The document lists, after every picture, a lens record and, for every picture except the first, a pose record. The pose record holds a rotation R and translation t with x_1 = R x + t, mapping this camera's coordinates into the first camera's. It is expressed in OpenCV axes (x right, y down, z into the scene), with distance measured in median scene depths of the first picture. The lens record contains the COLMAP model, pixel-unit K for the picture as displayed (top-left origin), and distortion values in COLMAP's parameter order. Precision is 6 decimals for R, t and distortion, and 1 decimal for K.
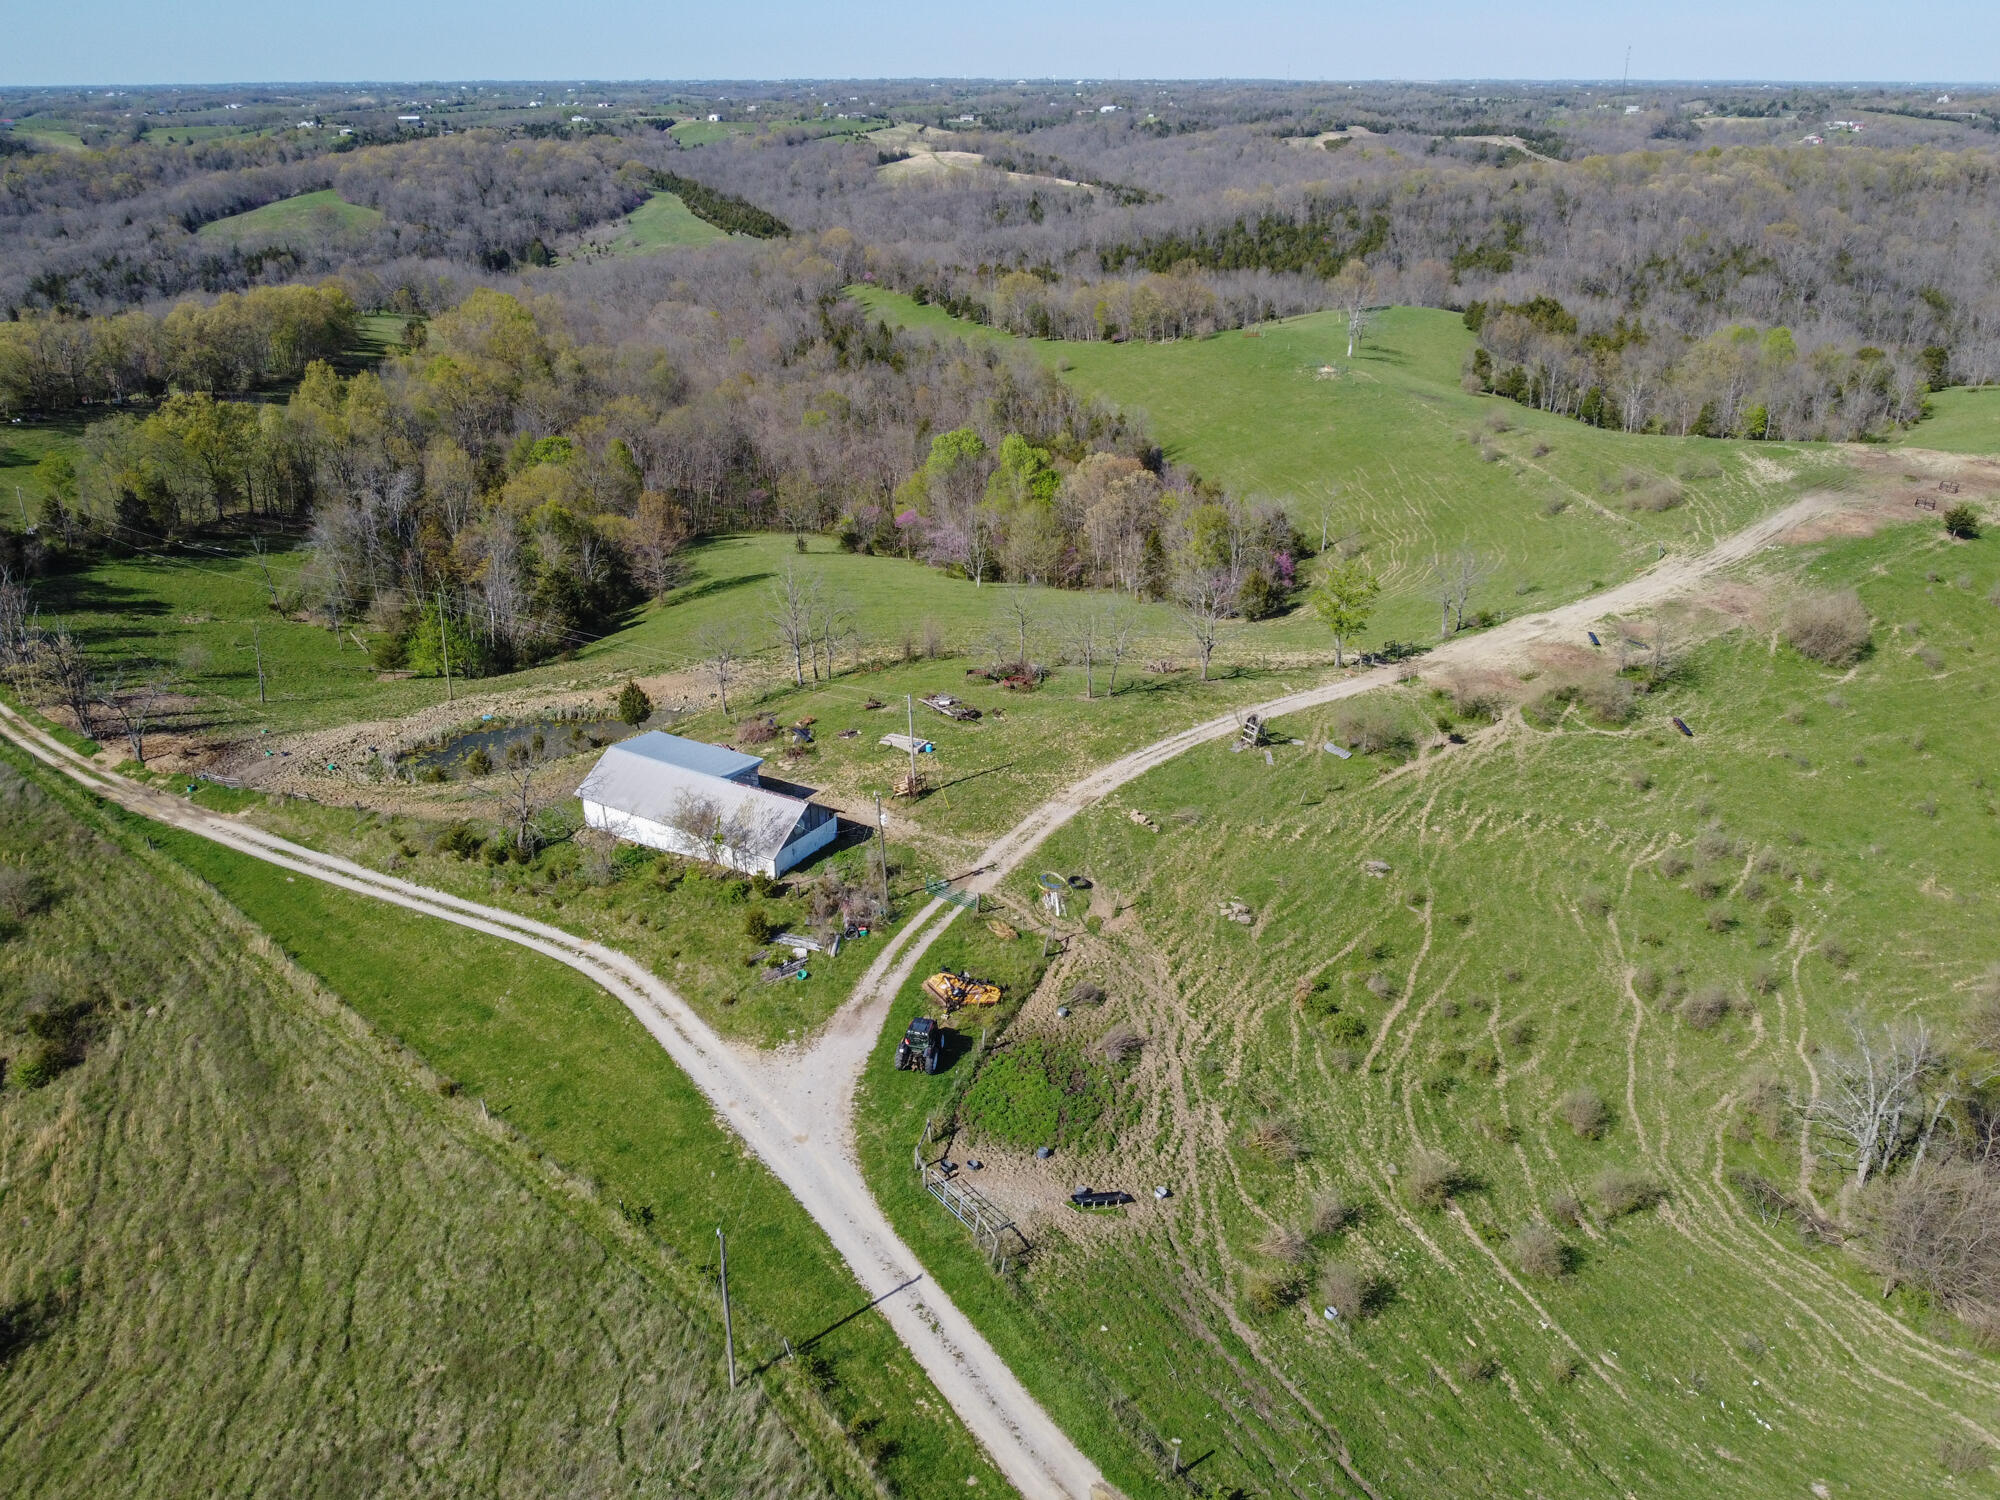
lens RADIAL K [[1541.0, 0, 988.2], [0, 1541.0, 756.2], [0, 0, 1]] dist [-0.020335, 0.008323]
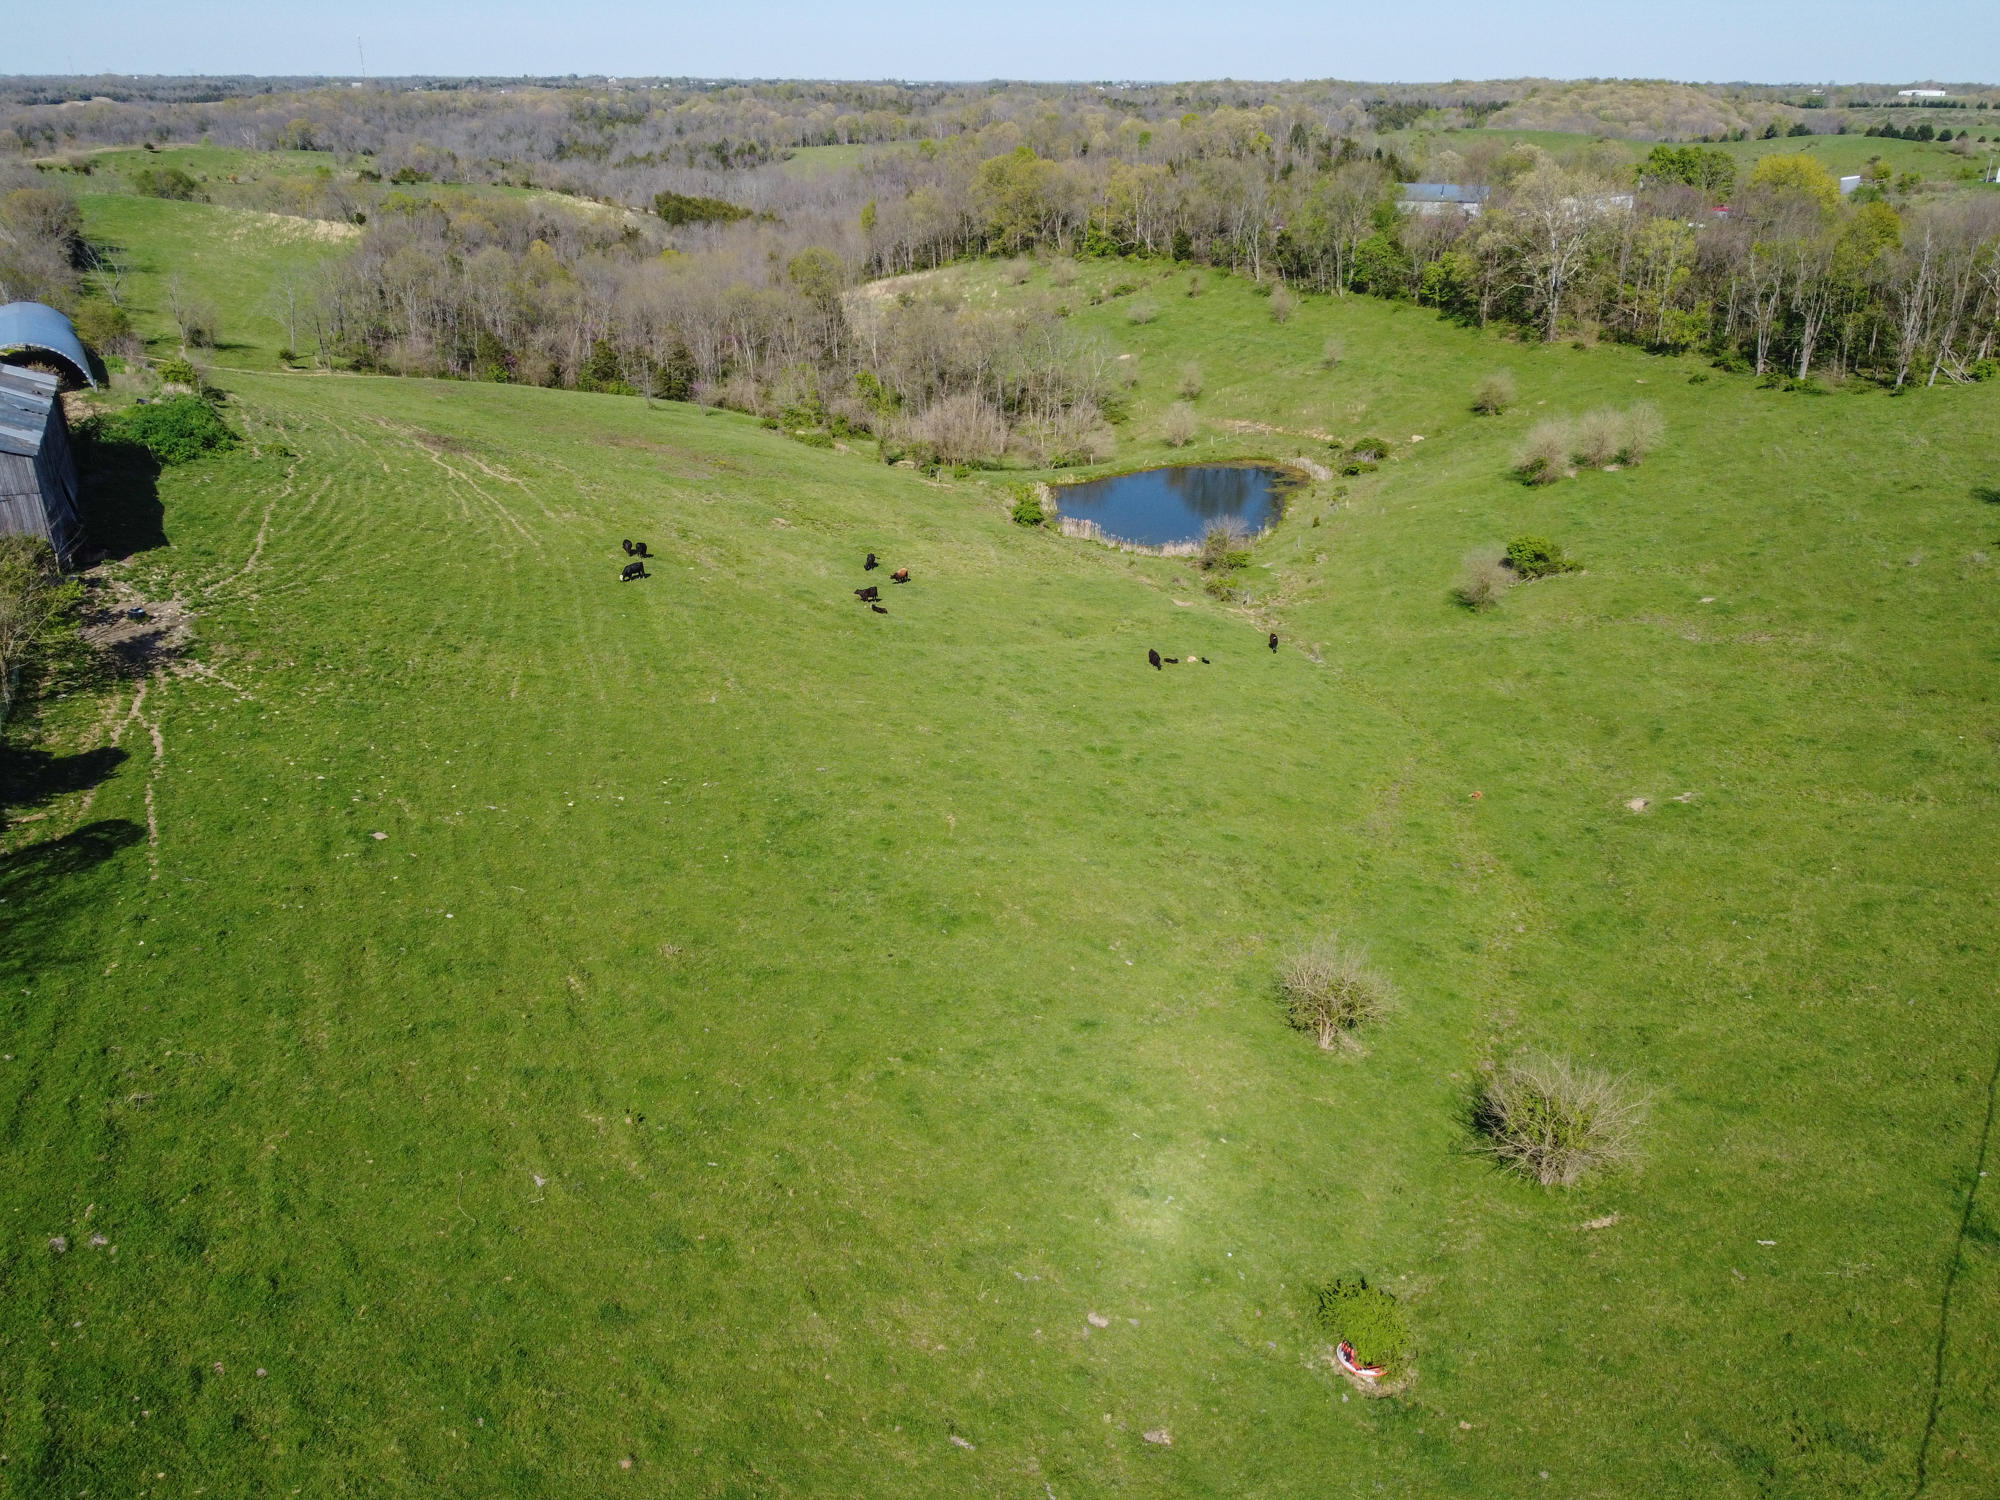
lens RADIAL K [[1541.0, 0, 1000.8], [0, 1541.0, 738.3], [0, 0, 1]] dist [-0.020335, 0.008323]
pose [[0.780706, -0.239701, 0.577097, -0.023574], [0.245354, 0.966925, 0.069699, 0.226797], [-0.574717, 0.087178, 0.813696, -0.457119]]
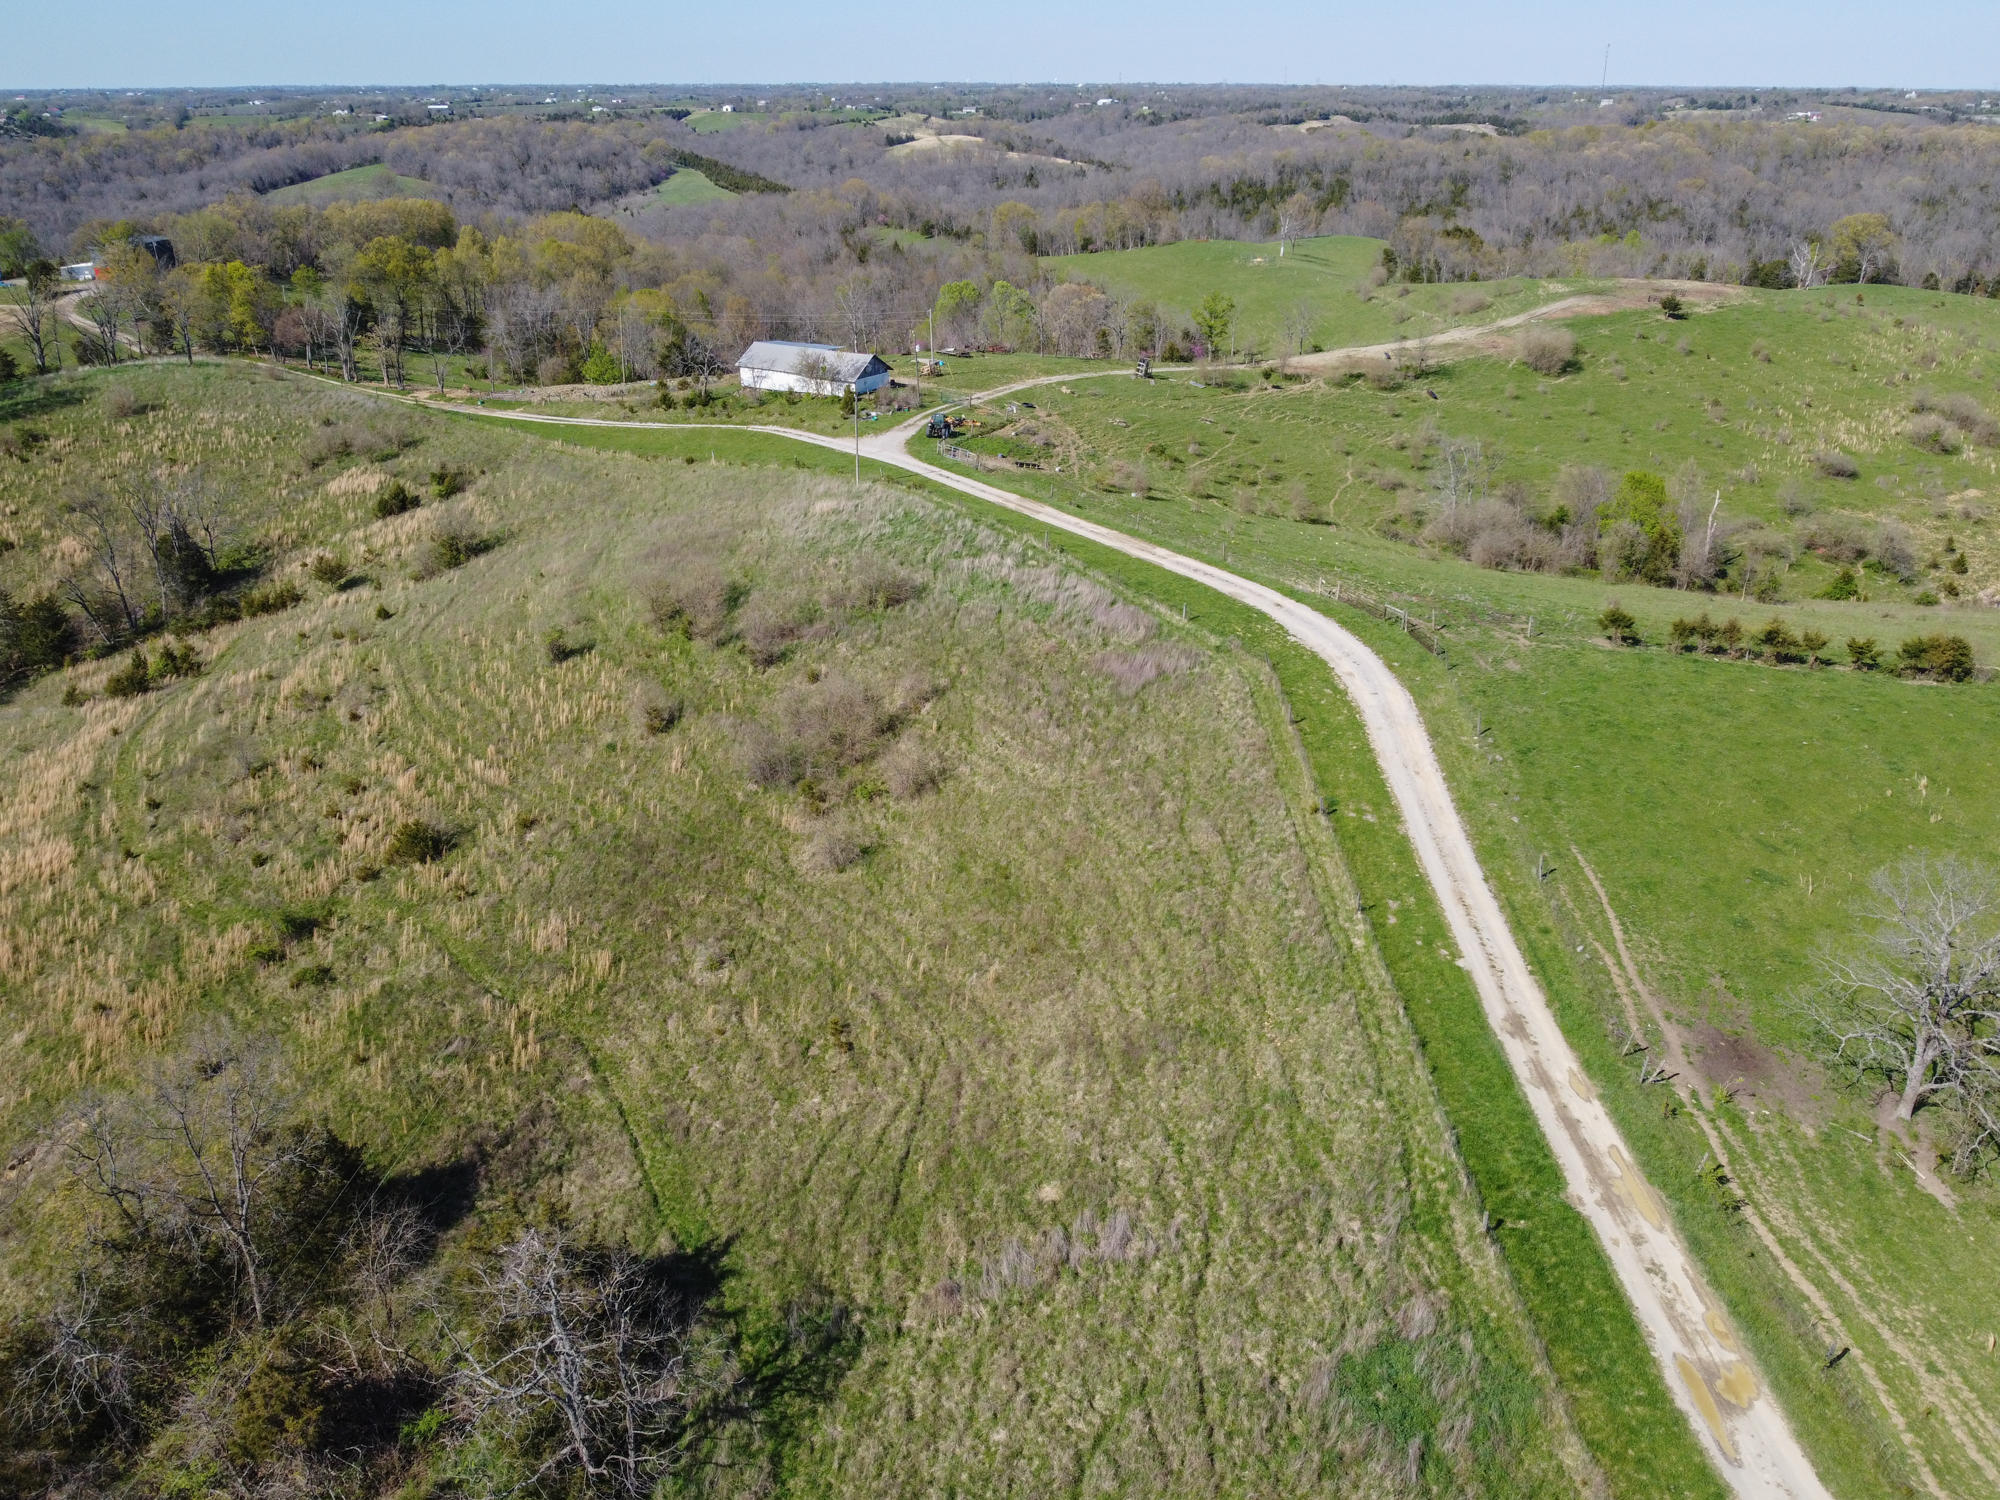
lens RADIAL K [[1541.0, 0, 986.9], [0, 1541.0, 747.9], [0, 0, 1]] dist [-0.020335, 0.008323]
pose [[0.999996, 0.002341, -0.001597, 0.001571], [-0.002353, 0.999964, -0.008099, 0.046838], [0.001578, 0.008103, 0.999966, -0.071725]]
